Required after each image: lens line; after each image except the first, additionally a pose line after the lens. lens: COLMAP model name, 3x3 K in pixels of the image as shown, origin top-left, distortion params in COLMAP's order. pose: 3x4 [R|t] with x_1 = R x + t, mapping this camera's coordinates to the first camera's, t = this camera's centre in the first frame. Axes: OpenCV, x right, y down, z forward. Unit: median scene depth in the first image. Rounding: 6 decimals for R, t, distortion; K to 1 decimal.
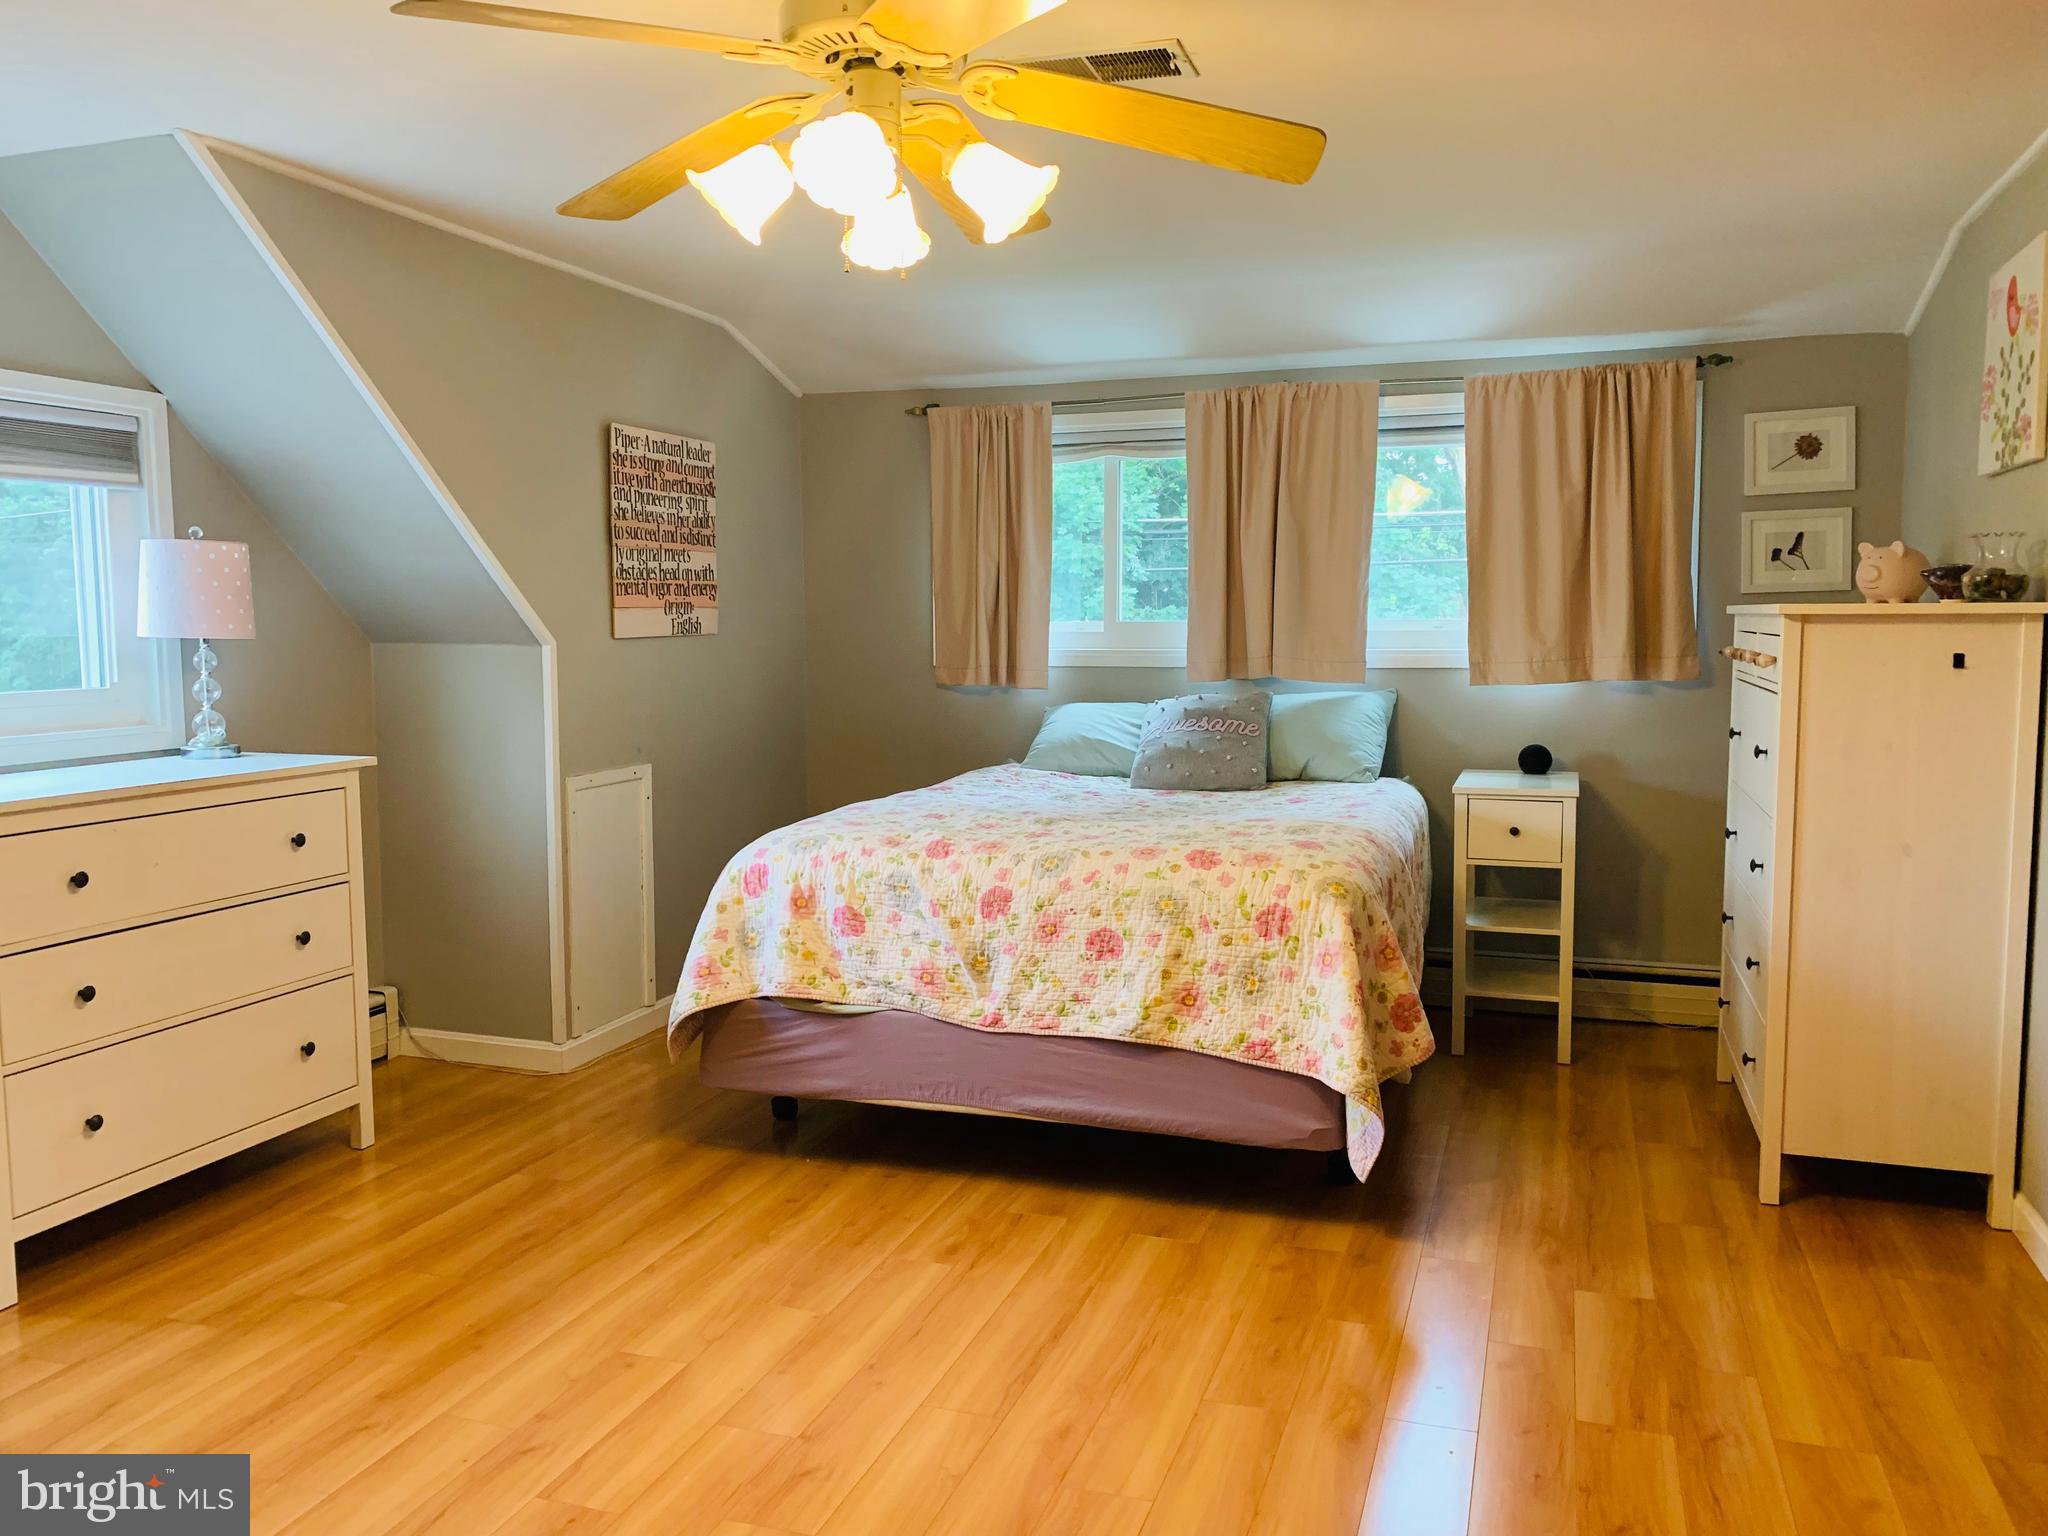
lens RADIAL K [[1511.3, 0, 1024.0], [0, 1511.3, 768.0], [0, 0, 1]] dist [0.076587, -0.135664]
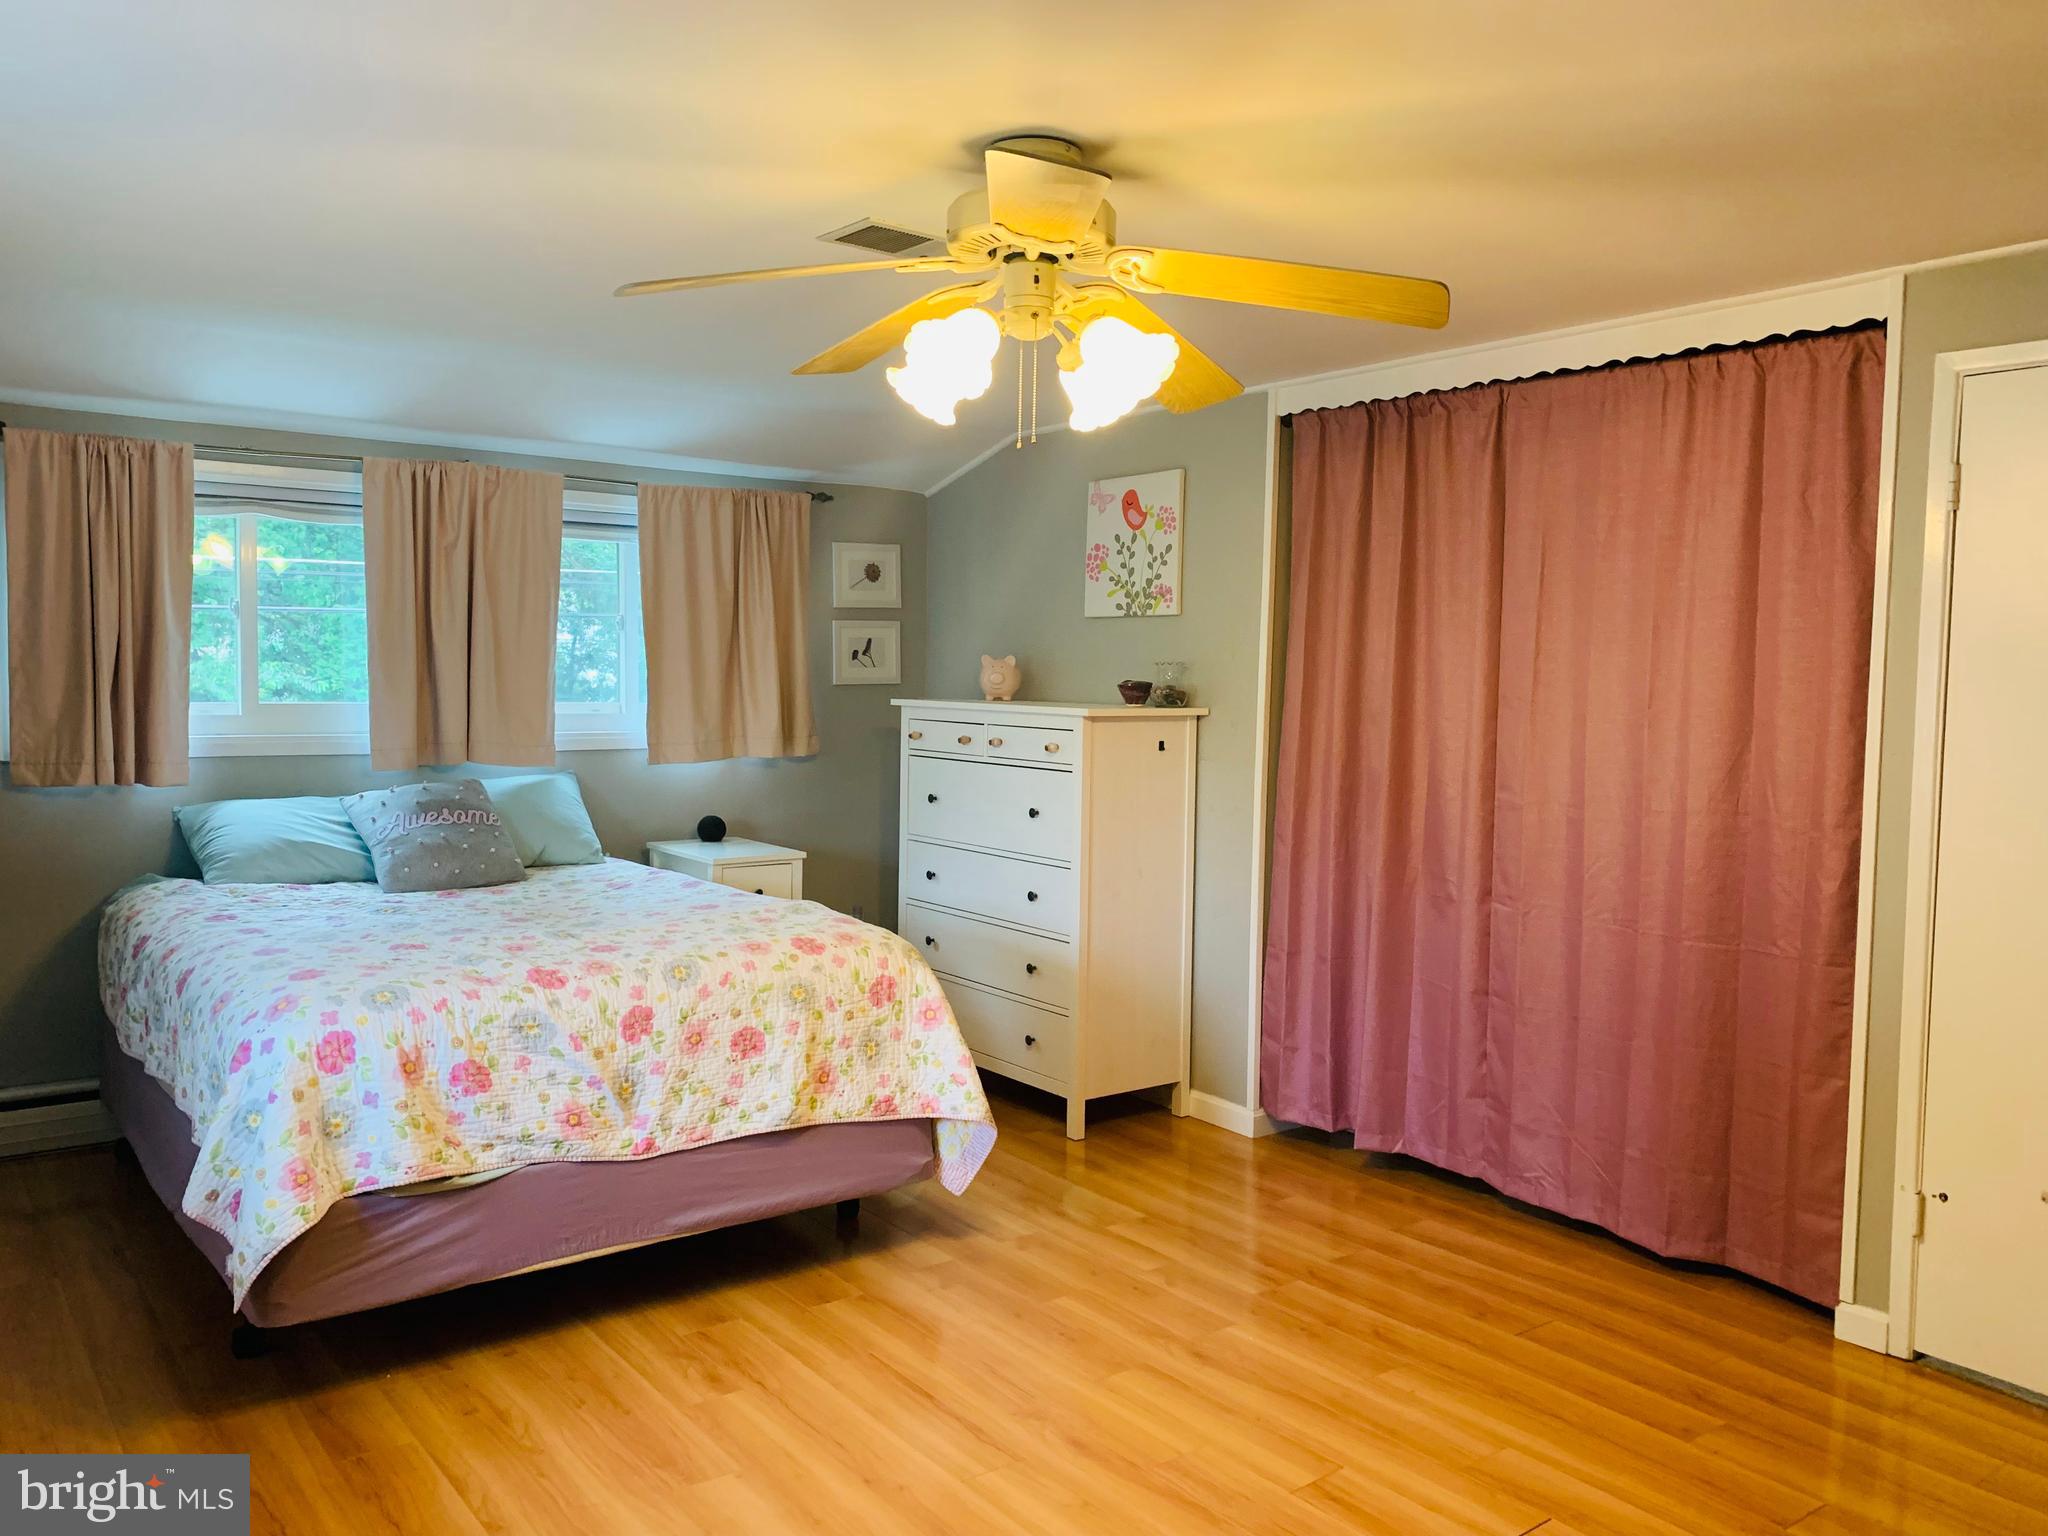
lens RADIAL K [[1529.8, 0, 1024.0], [0, 1529.8, 768.0], [0, 0, 1]] dist [0.043823, -0.295529]
pose [[0.538551, -0.040112, 0.841637, -0.687909], [0.062453, 0.998019, 0.007602, -0.062749], [-0.840275, 0.048469, 0.539990, 0.266763]]
